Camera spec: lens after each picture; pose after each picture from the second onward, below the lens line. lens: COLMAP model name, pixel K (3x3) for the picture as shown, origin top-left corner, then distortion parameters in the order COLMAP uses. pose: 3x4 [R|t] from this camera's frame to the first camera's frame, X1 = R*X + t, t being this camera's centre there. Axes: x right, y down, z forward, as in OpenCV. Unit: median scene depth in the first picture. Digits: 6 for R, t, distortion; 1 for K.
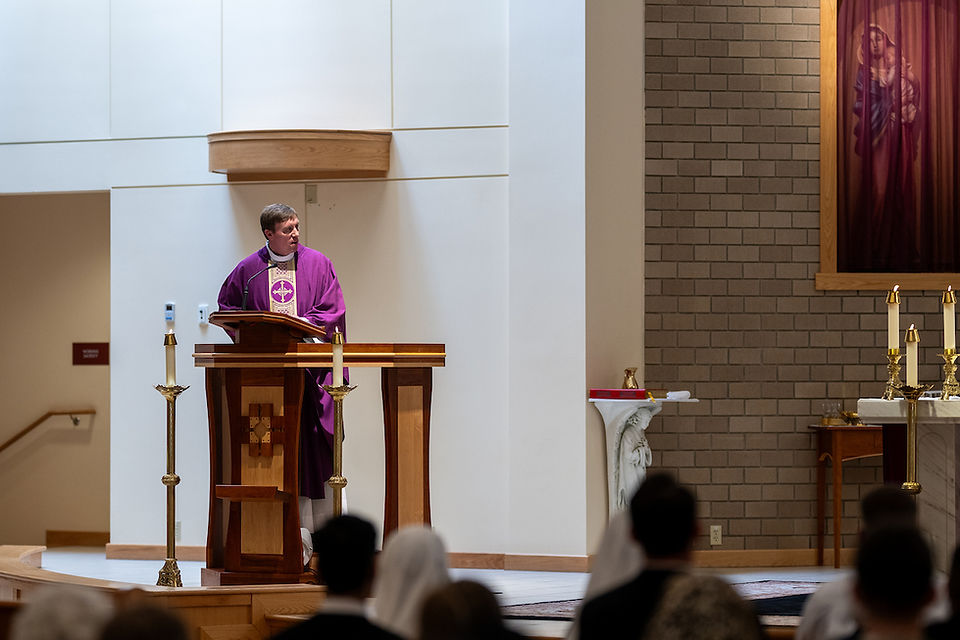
lens RADIAL K [[3962.1, 0, 480.0], [0, 3962.1, 320.0], [0, 0, 1]] dist [0.052429, 1.374001]
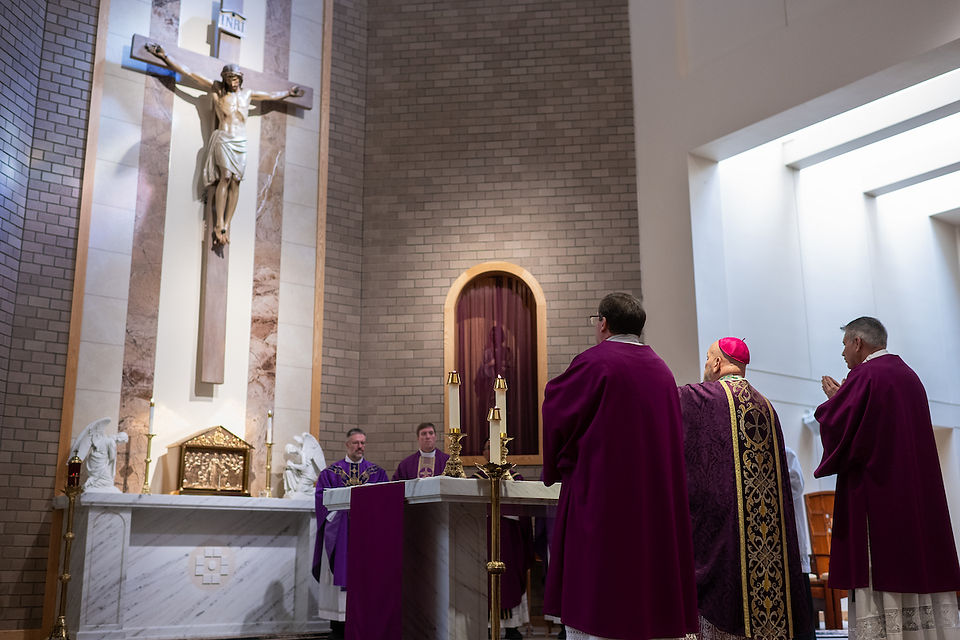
lens RADIAL K [[1008.8, 0, 480.0], [0, 1008.8, 320.0], [0, 0, 1]] dist [-0.005160, -0.011820]
pose [[0.378334, 0.215961, 0.900125, -0.107437], [-0.006398, 0.972991, -0.230754, 0.032032], [-0.925647, 0.081543, 0.369497, 0.718367]]
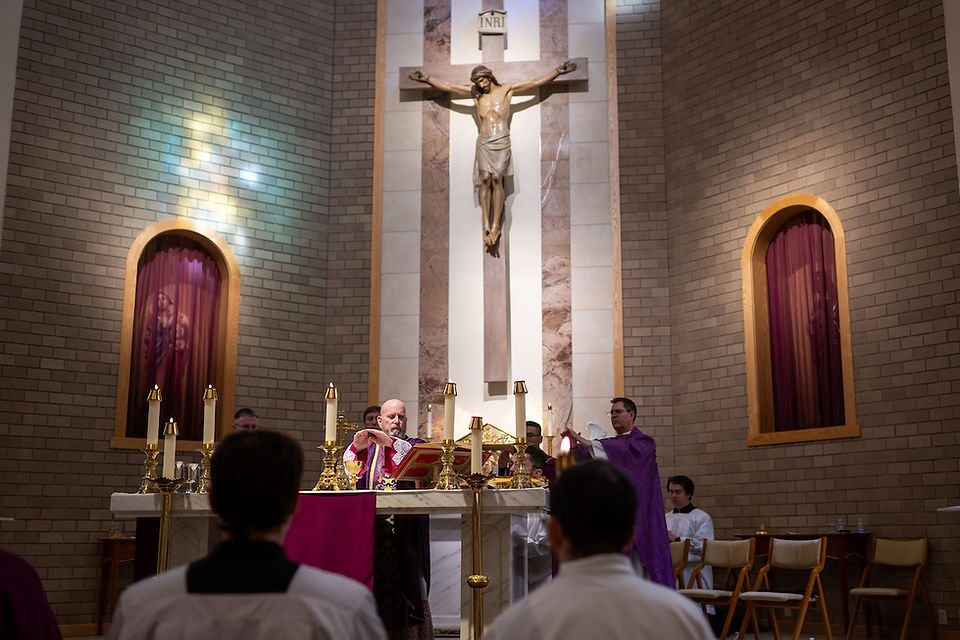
lens RADIAL K [[1052.6, 0, 522.3], [0, 1052.6, 339.3], [0, 0, 1]] dist [0.004944, -0.004485]
pose [[0.913127, 0.073862, 0.400928, 0.064269], [-0.001438, 0.984028, -0.178010, 0.023327], [-0.407672, 0.161969, 0.898649, 0.567131]]
